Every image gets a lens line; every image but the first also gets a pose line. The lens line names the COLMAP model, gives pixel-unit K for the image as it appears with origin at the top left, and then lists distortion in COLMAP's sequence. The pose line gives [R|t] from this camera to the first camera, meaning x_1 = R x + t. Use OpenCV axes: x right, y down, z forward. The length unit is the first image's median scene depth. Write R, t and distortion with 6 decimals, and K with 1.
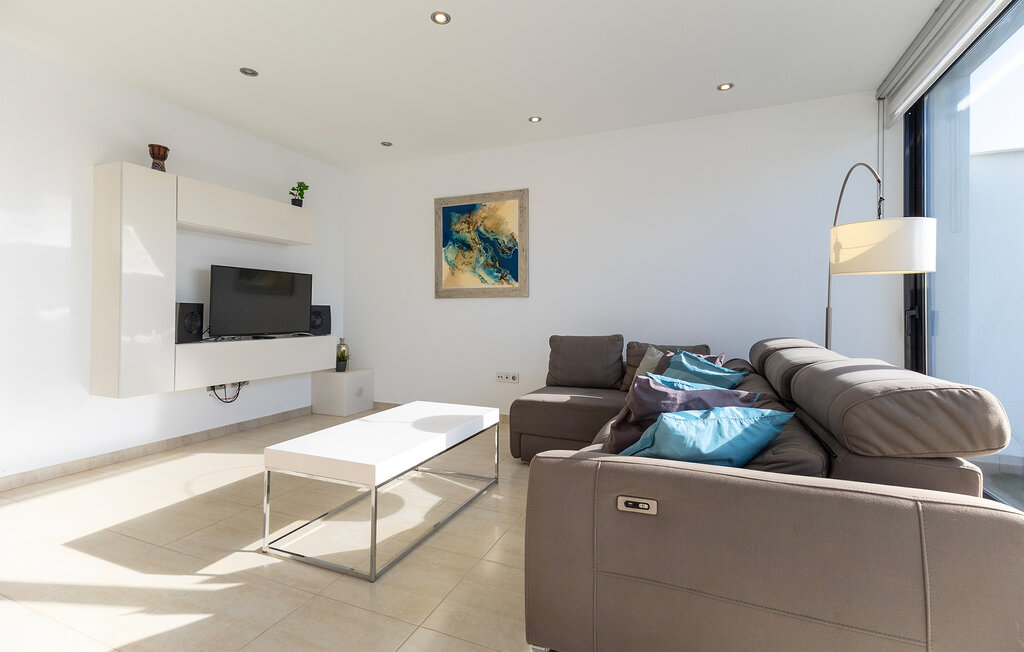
lens RADIAL K [[467.1, 0, 511.4], [0, 467.1, 308.7], [0, 0, 1]] dist [0.029237, -0.010370]
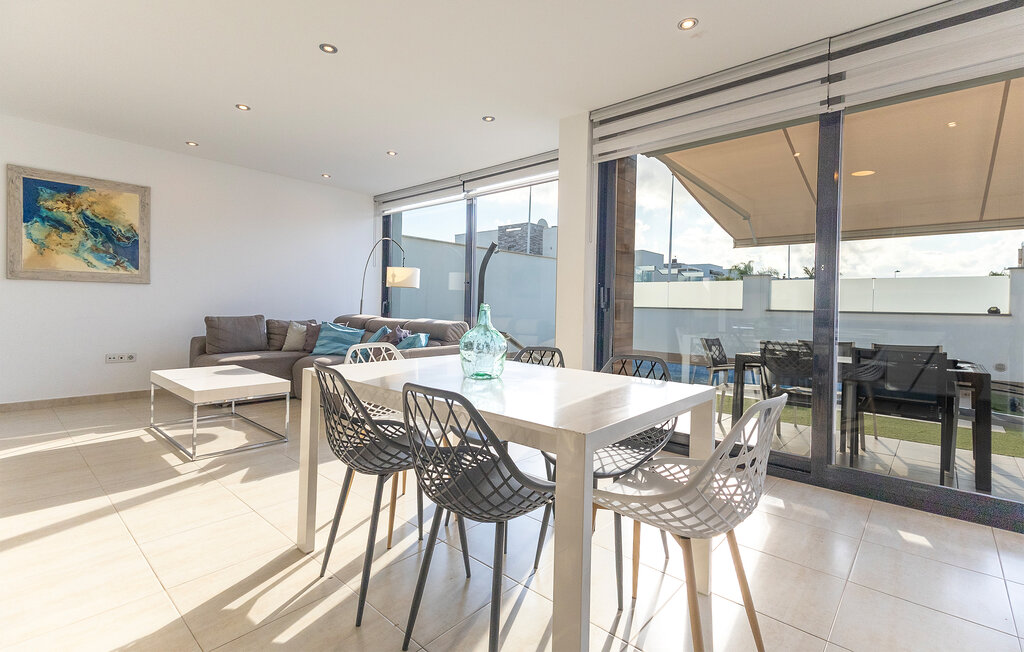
lens RADIAL K [[467.1, 0, 511.4], [0, 467.1, 308.7], [0, 0, 1]] dist [0.029237, -0.010370]
pose [[0.316642, -0.003065, 0.948540, -0.743561], [-0.026293, 0.999582, 0.012007, -0.002097], [-0.948181, -0.028742, 0.316429, -0.182459]]
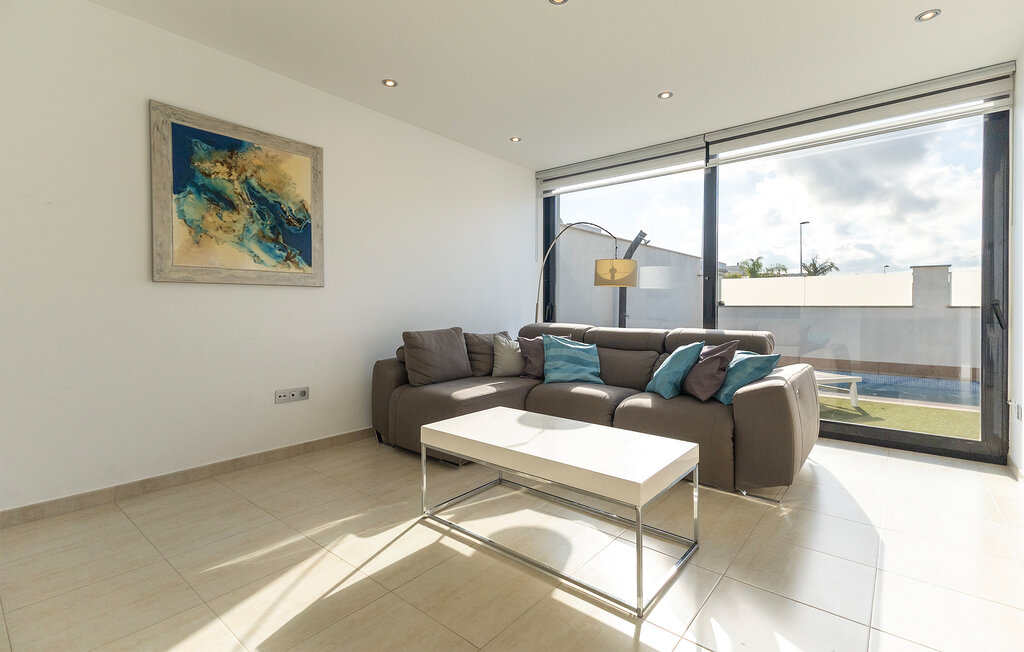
lens RADIAL K [[467.1, 0, 511.4], [0, 467.1, 308.7], [0, 0, 1]] dist [0.029237, -0.010370]
pose [[0.279548, -0.006914, 0.960107, -0.612575], [-0.007908, 0.999924, 0.009503, 0.001257], [-0.960099, -0.010249, 0.279472, 0.458180]]
